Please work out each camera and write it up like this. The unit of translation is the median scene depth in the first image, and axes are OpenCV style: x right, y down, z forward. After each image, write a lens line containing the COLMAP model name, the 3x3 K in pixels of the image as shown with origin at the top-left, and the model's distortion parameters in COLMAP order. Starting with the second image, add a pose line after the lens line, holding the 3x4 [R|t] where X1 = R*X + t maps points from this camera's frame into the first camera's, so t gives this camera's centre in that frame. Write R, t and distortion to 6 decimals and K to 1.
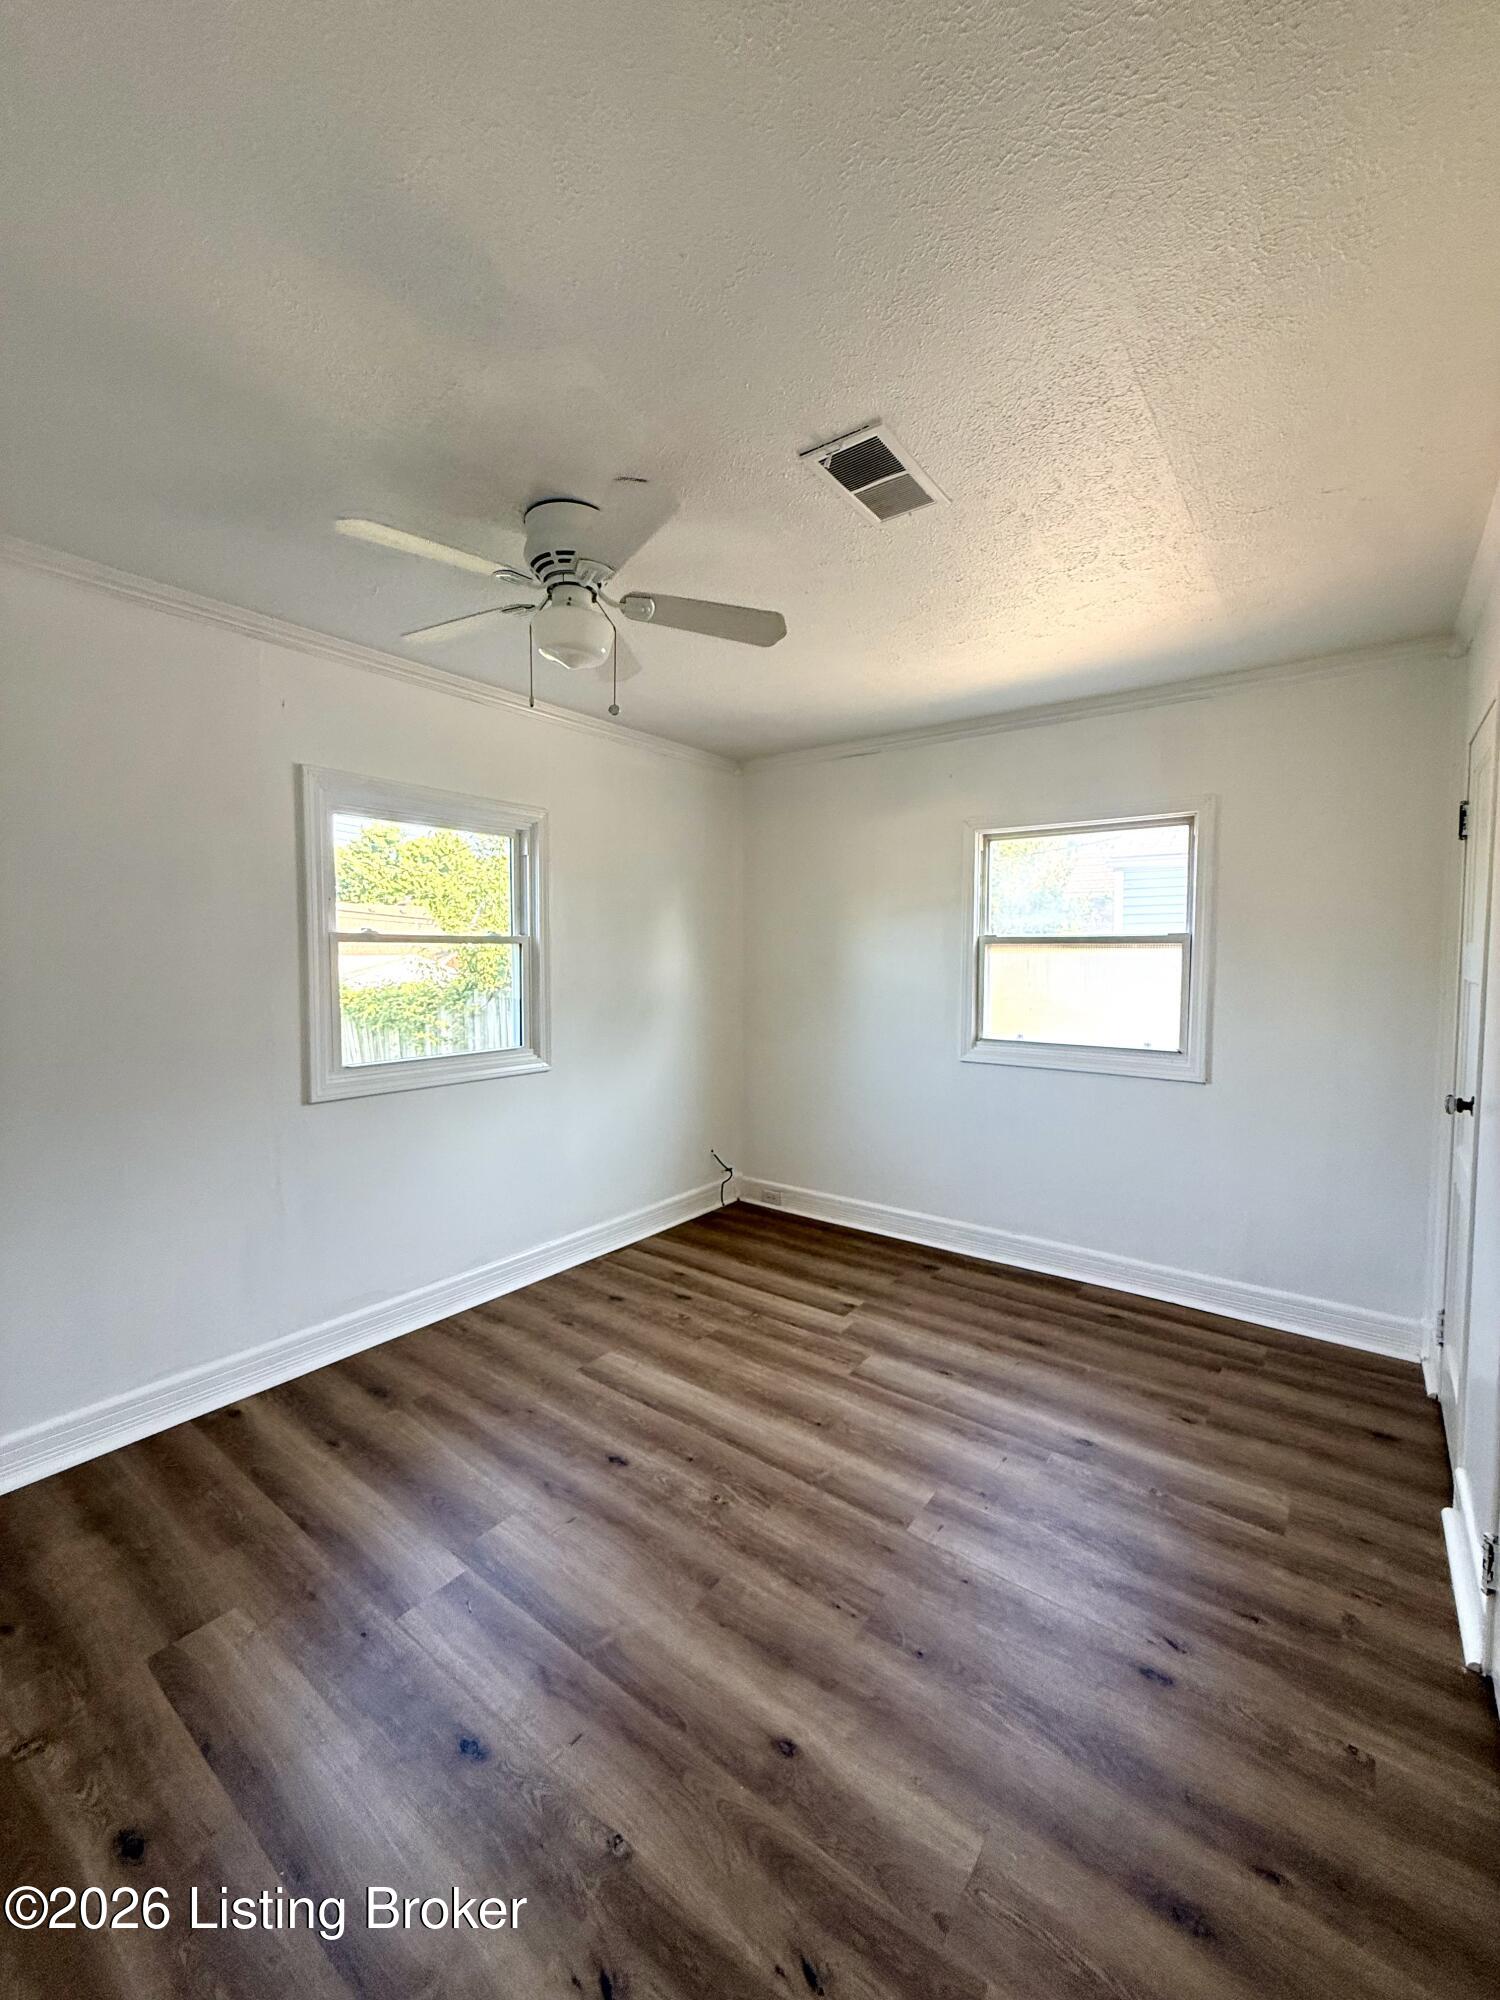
lens RADIAL K [[797.8, 0, 752.0], [0, 797.8, 988.4], [0, 0, 1]] dist [0.000114, 0.000019]
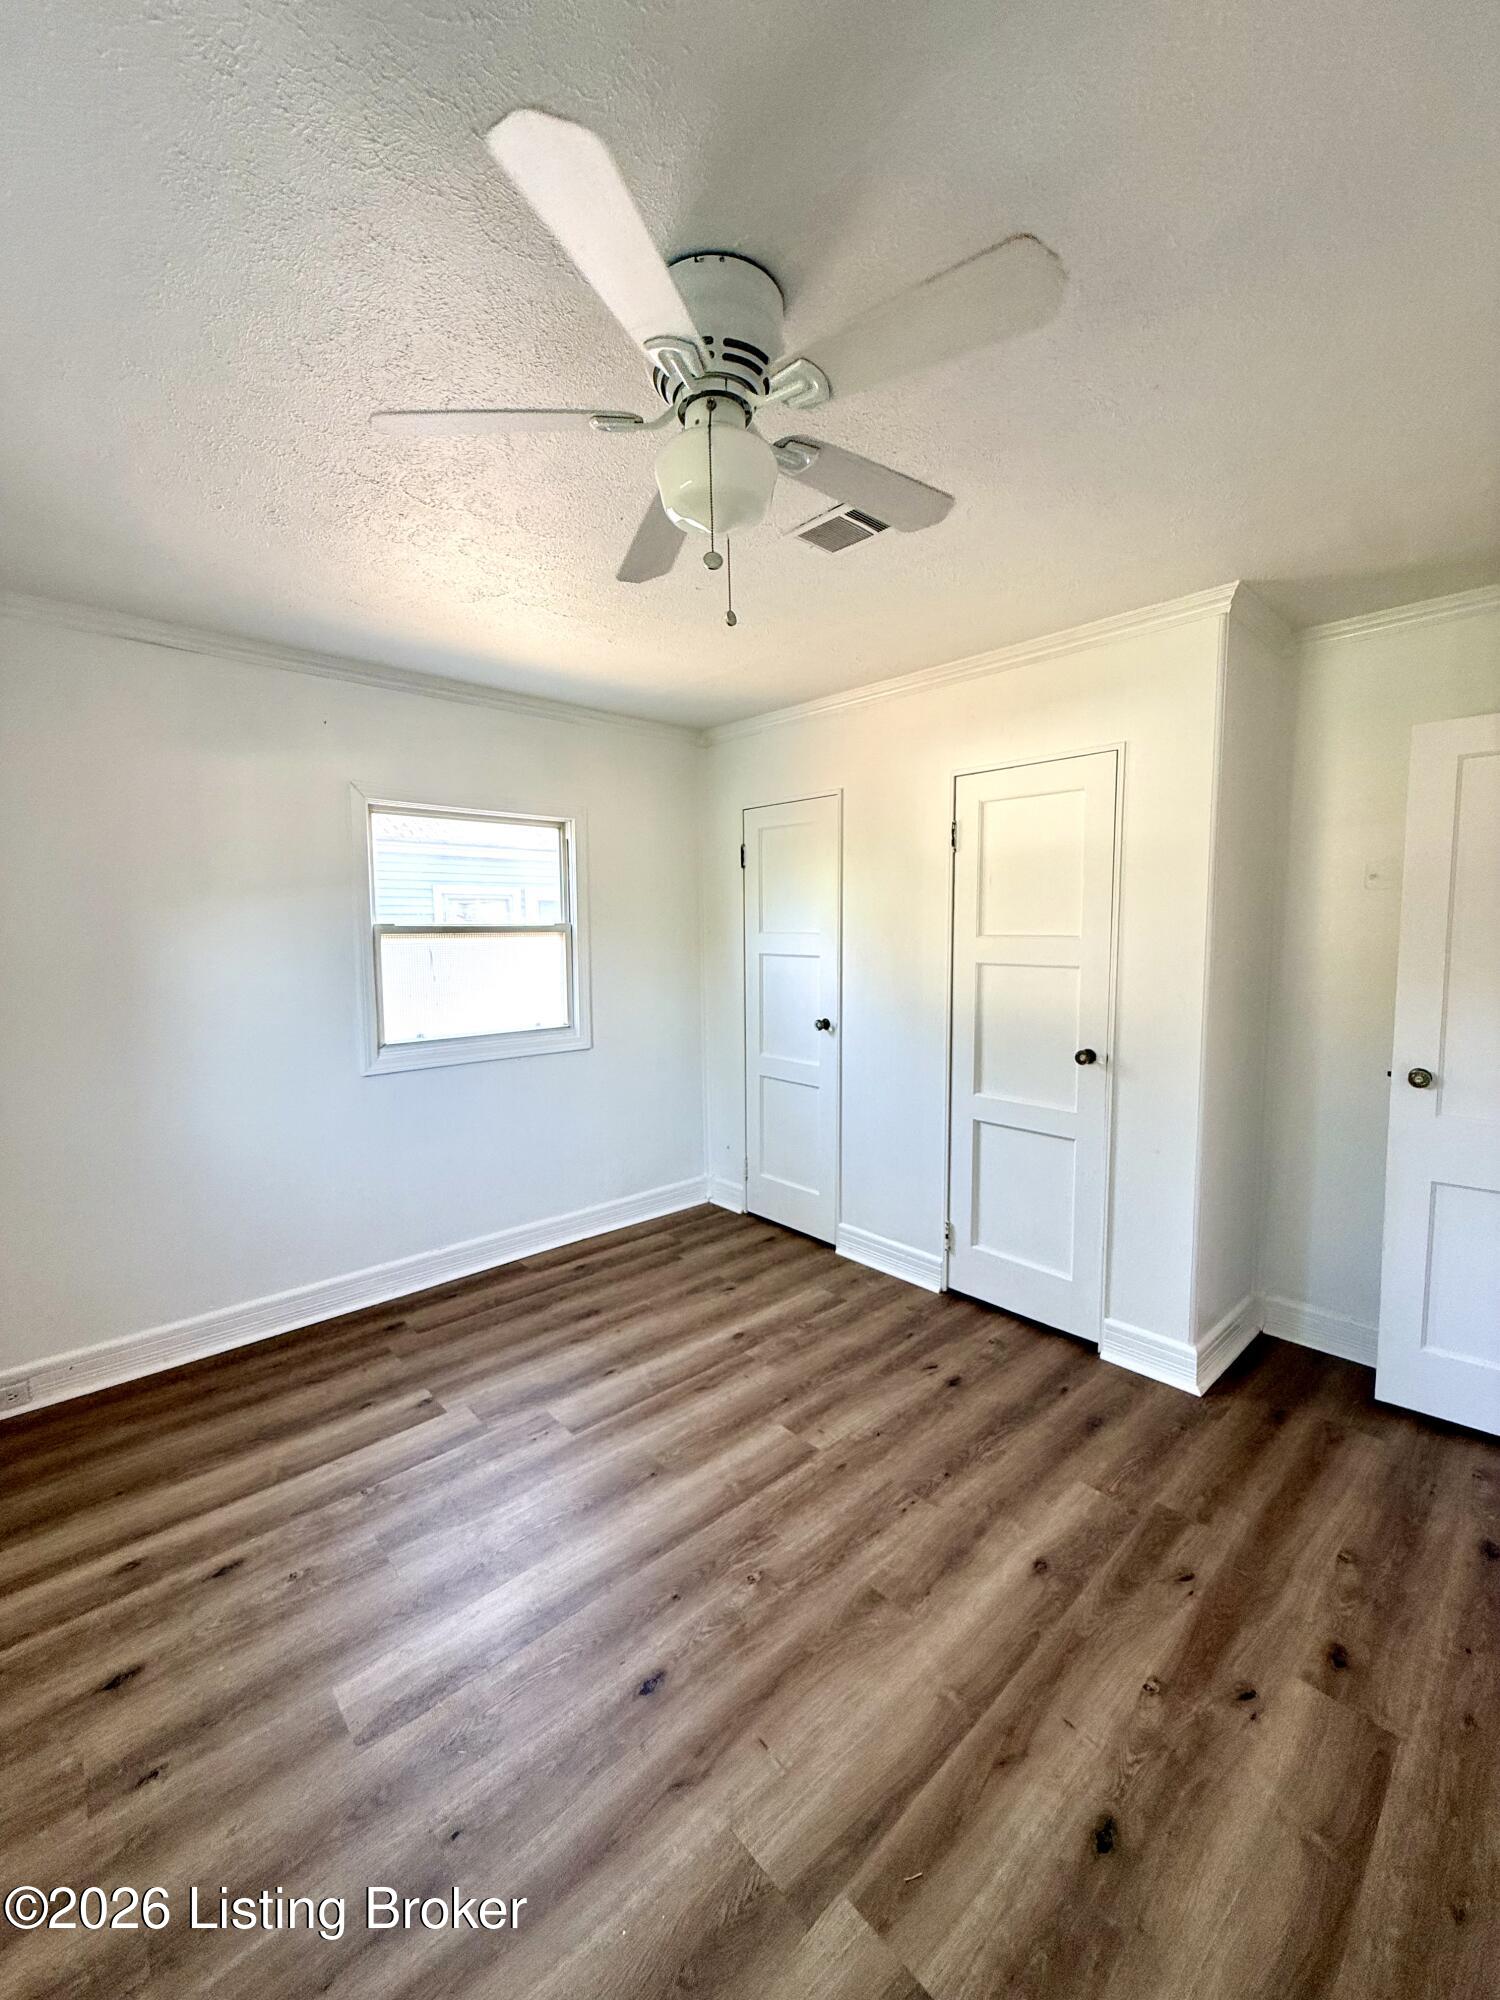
lens RADIAL K [[797.8, 0, 750.9], [0, 797.8, 987.8], [0, 0, 1]] dist [0.000114, 0.000019]
pose [[0.181069, -0.076844, 0.980464, -0.643551], [0.054302, 0.996203, 0.068049, -0.047111], [-0.981970, 0.040920, 0.184554, 0.617932]]
